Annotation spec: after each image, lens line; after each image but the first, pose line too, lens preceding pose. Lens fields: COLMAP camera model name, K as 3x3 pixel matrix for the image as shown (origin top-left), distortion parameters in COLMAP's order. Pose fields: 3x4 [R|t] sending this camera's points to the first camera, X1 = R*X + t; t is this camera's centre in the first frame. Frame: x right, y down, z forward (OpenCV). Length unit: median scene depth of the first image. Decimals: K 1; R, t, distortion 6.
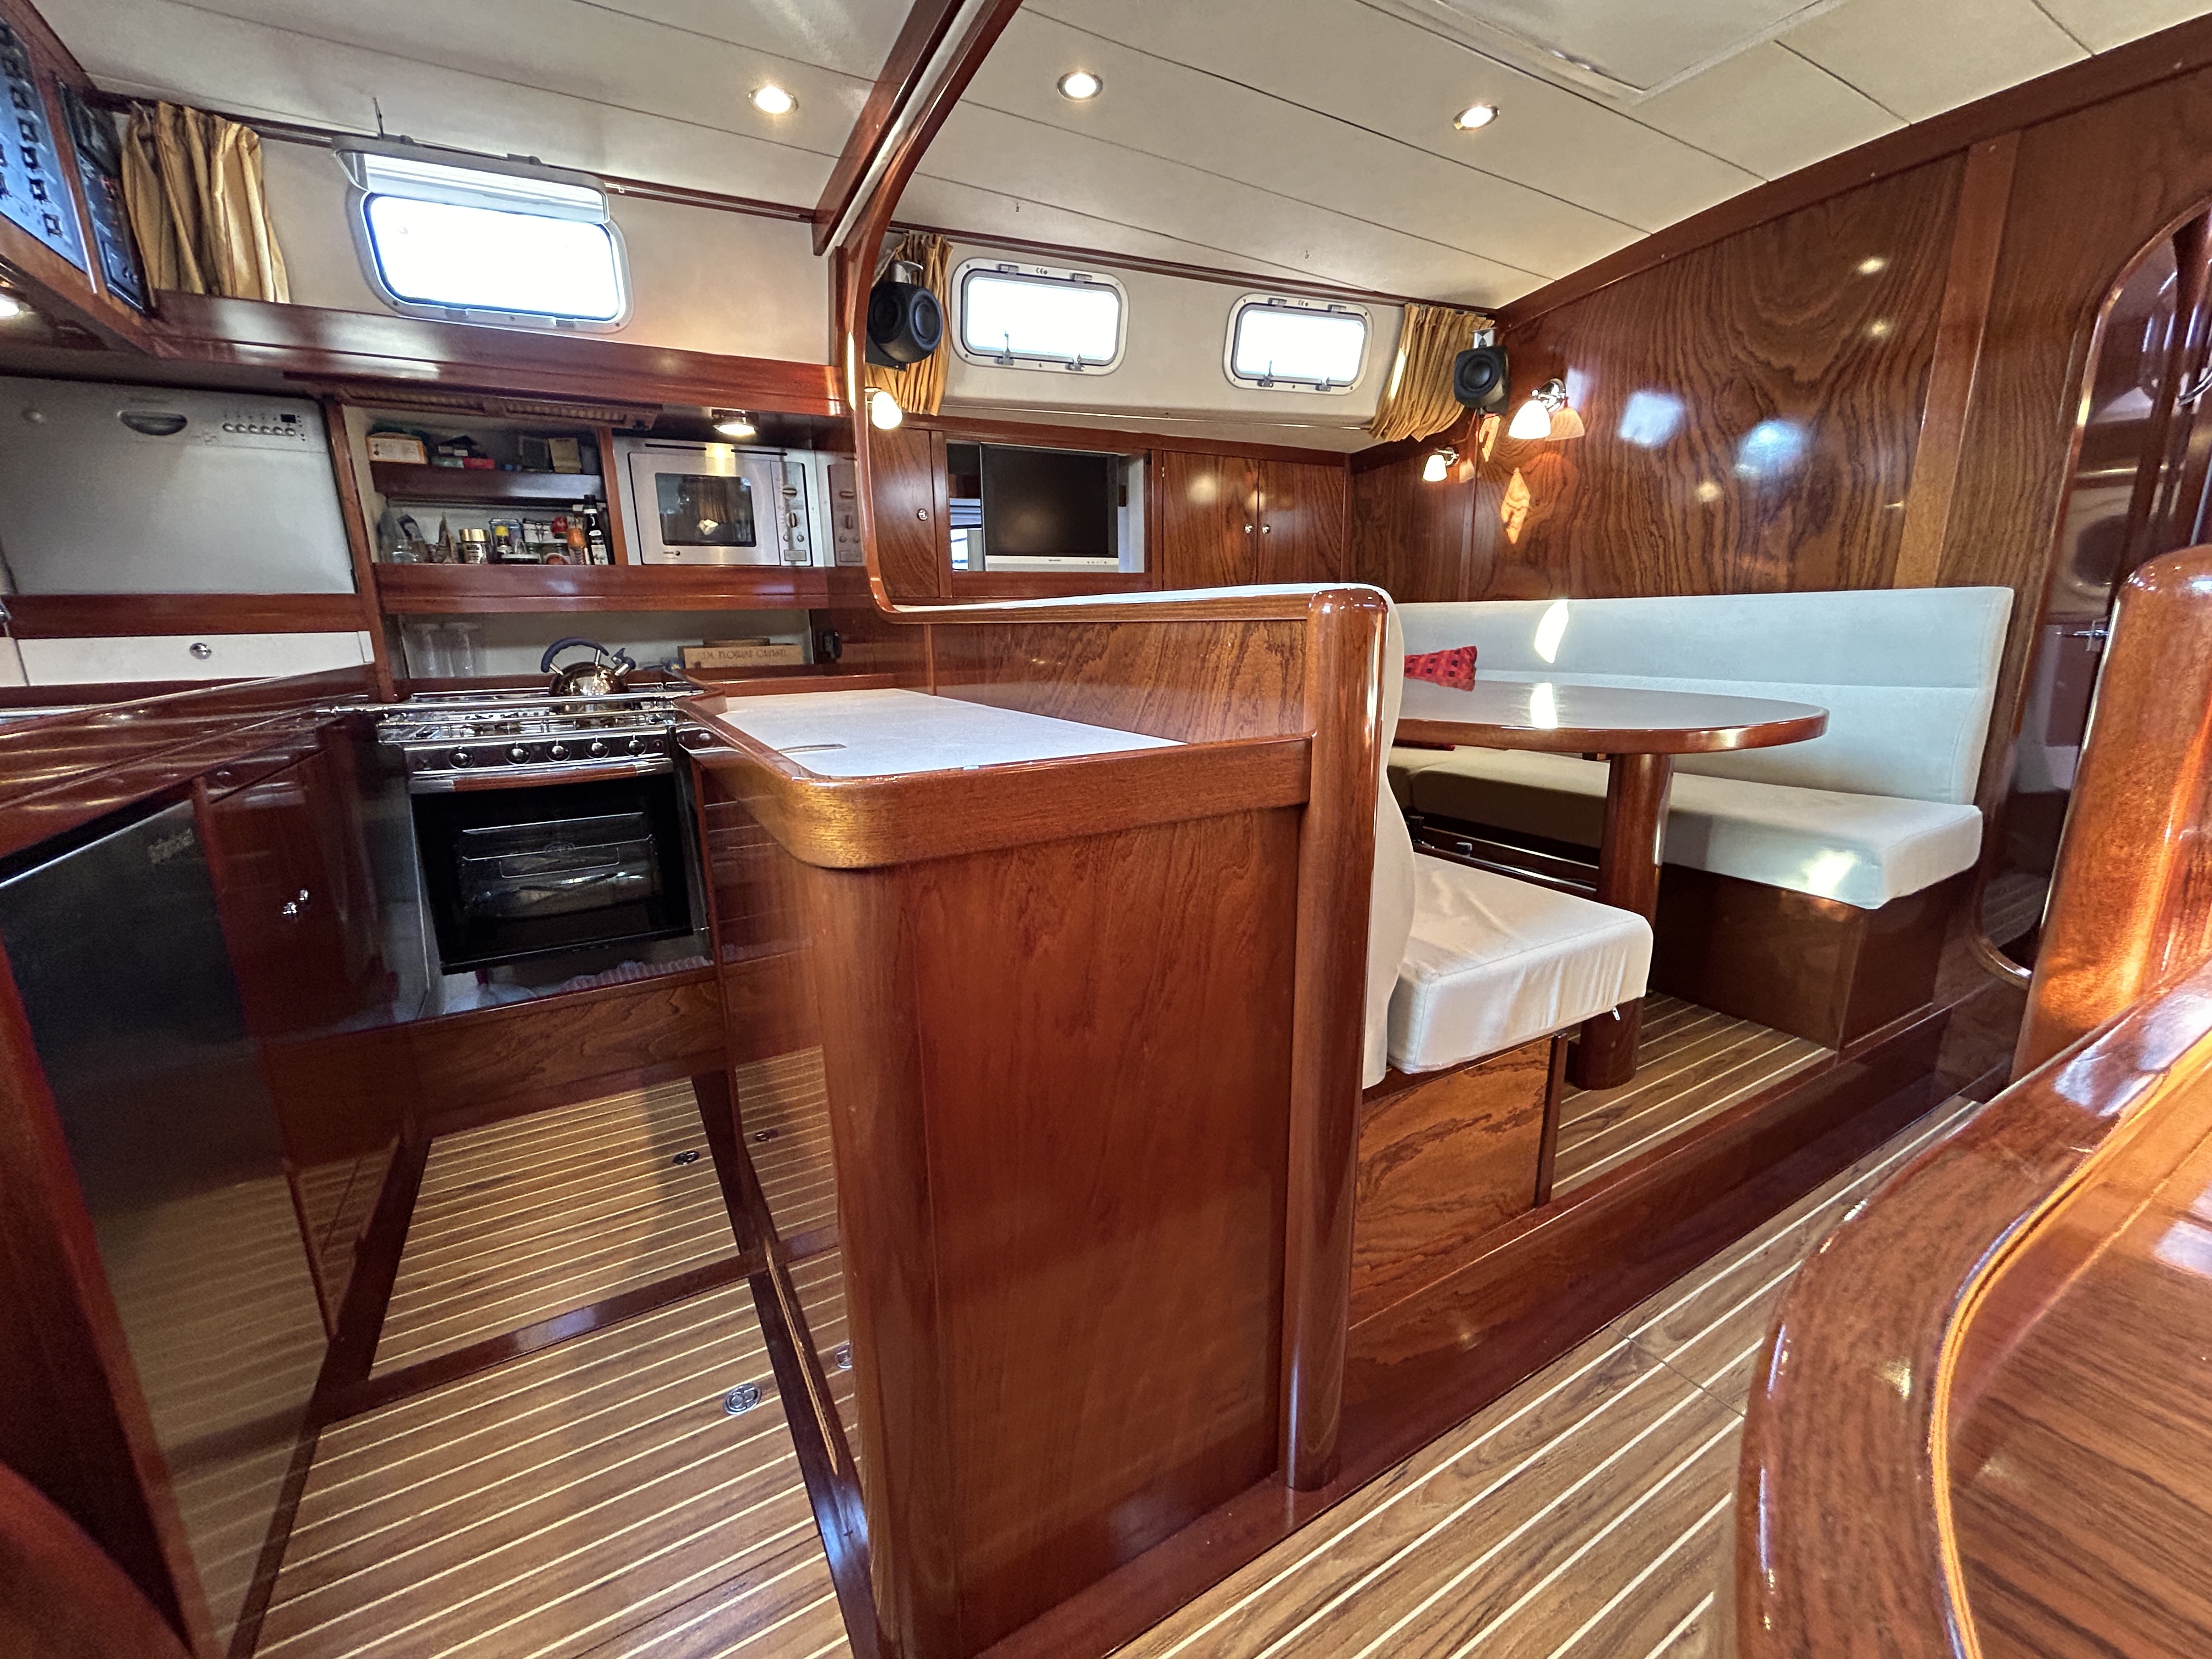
lens RADIAL K [[897.3, 0, 1100.0], [0, 897.3, 825.5], [0, 0, 1]] dist [0.001987, 0.000495]
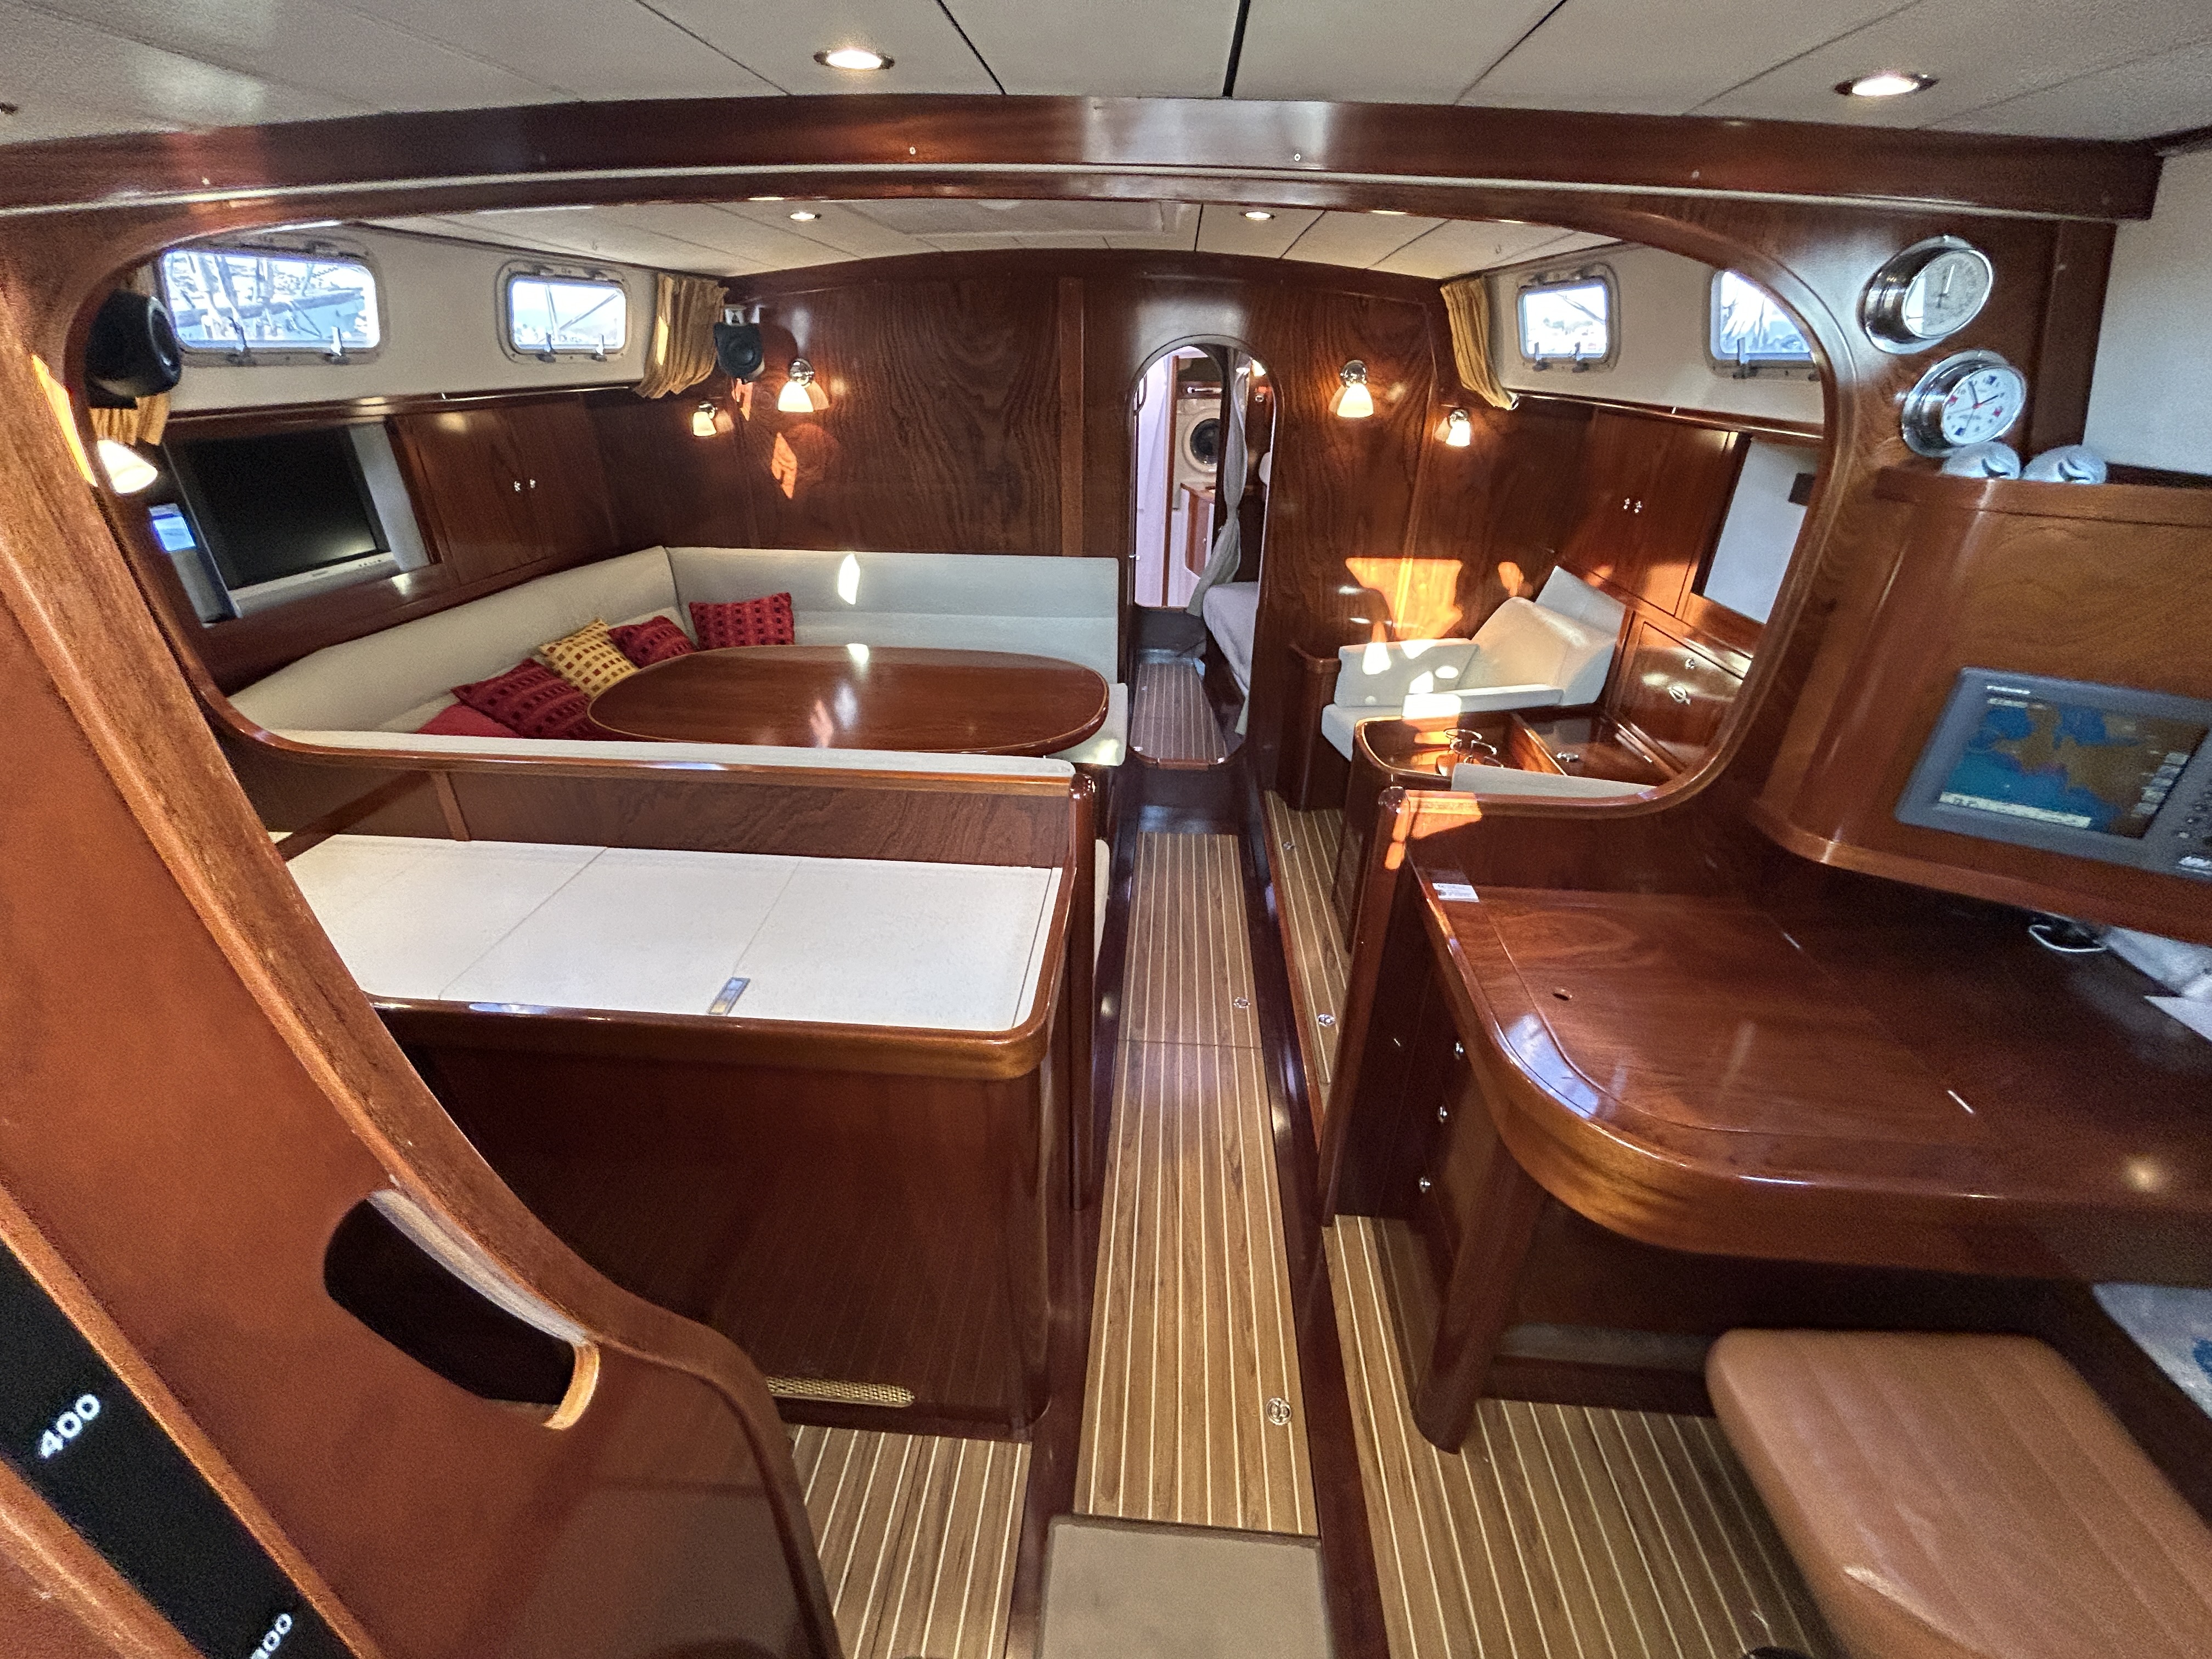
lens RADIAL K [[897.3, 0, 1100.0], [0, 897.3, 825.5], [0, 0, 1]] dist [0.001987, 0.000495]
pose [[0.564333, -0.366007, 0.739978, -0.396355], [0.167364, 0.928458, 0.331595, -0.287069], [-0.808404, -0.063284, 0.585216, -0.035970]]
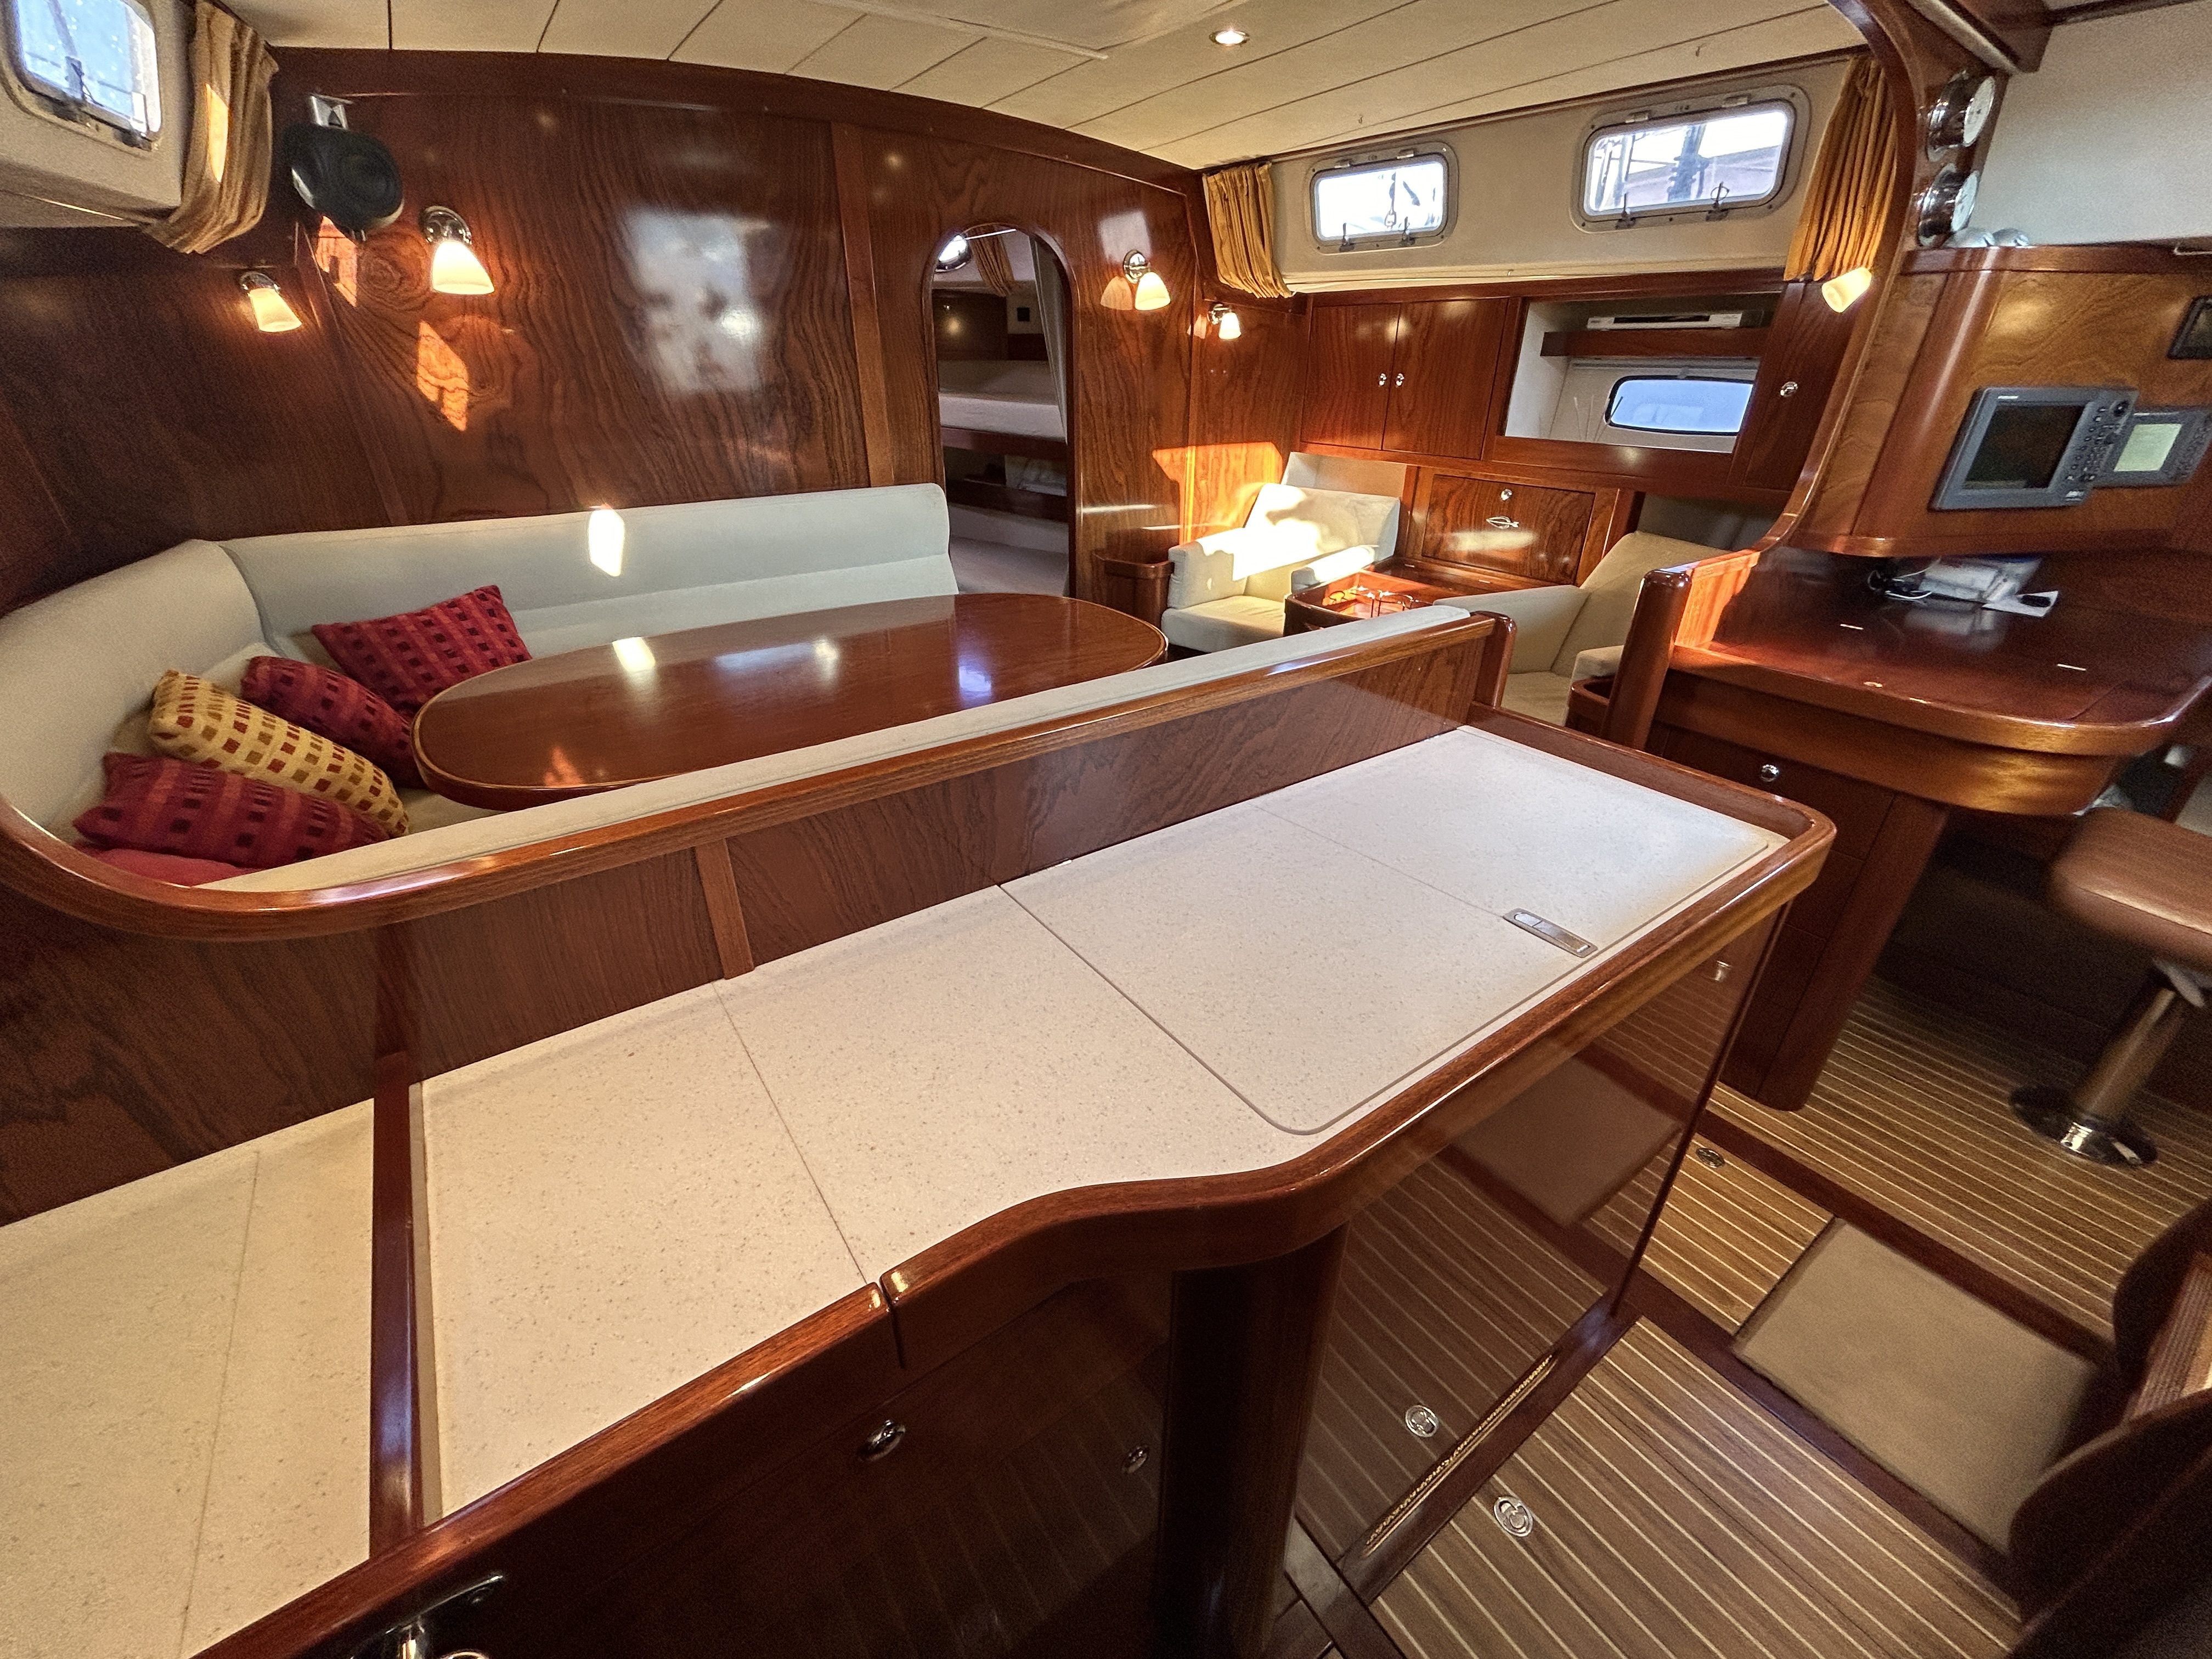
lens RADIAL K [[897.3, 0, 1100.0], [0, 897.3, 825.5], [0, 0, 1]] dist [0.001987, 0.000495]
pose [[-0.083840, -0.451242, 0.888454, -0.470507], [0.223636, 0.860329, 0.458061, -0.311252], [-0.971060, 0.237094, 0.028784, 0.641879]]
